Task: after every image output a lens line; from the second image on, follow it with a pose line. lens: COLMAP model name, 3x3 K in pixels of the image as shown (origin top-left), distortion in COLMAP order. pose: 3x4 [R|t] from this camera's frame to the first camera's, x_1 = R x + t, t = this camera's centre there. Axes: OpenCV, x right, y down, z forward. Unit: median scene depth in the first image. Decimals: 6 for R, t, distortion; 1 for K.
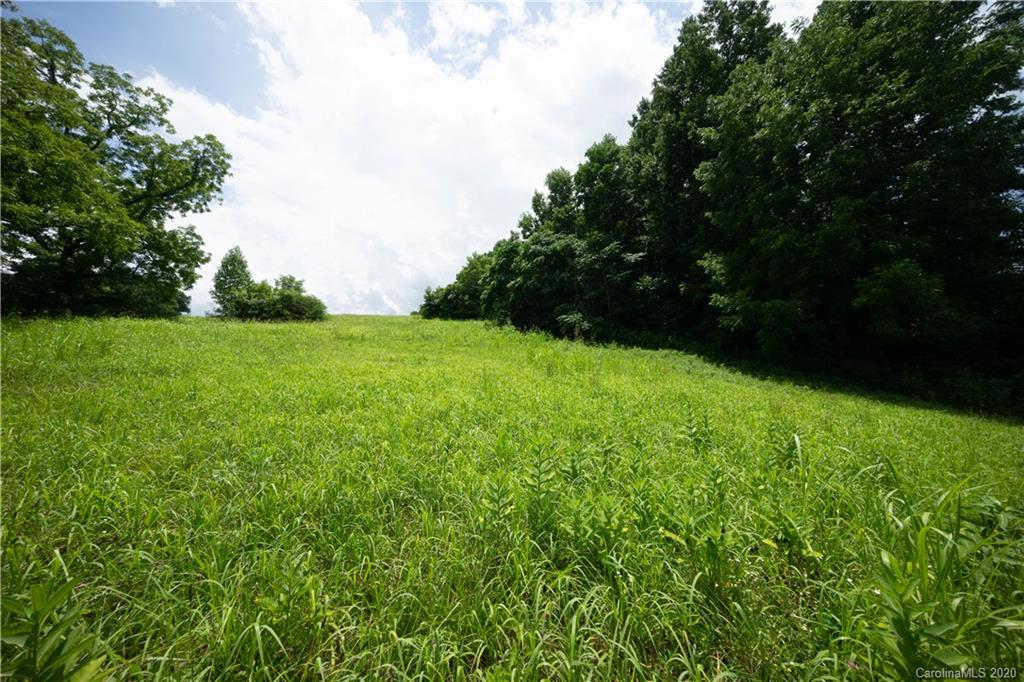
lens RADIAL K [[381.0, 0, 506.8], [0, 381.0, 339.9], [0, 0, 1]] dist [0.000565, 0.011170]
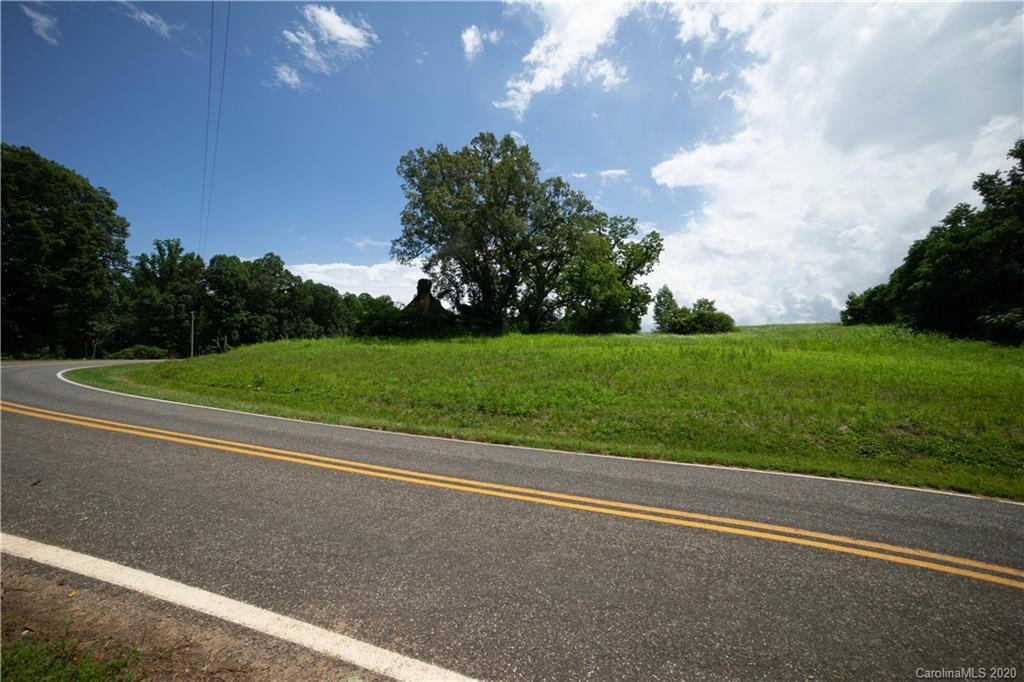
lens RADIAL K [[381.0, 0, 501.3], [0, 381.0, 339.7], [0, 0, 1]] dist [0.000565, 0.011170]
pose [[0.511457, -0.019808, -0.859080, 0.436306], [-0.008556, 0.999567, -0.028141, 0.037331], [0.859266, 0.021743, 0.511067, -0.579998]]
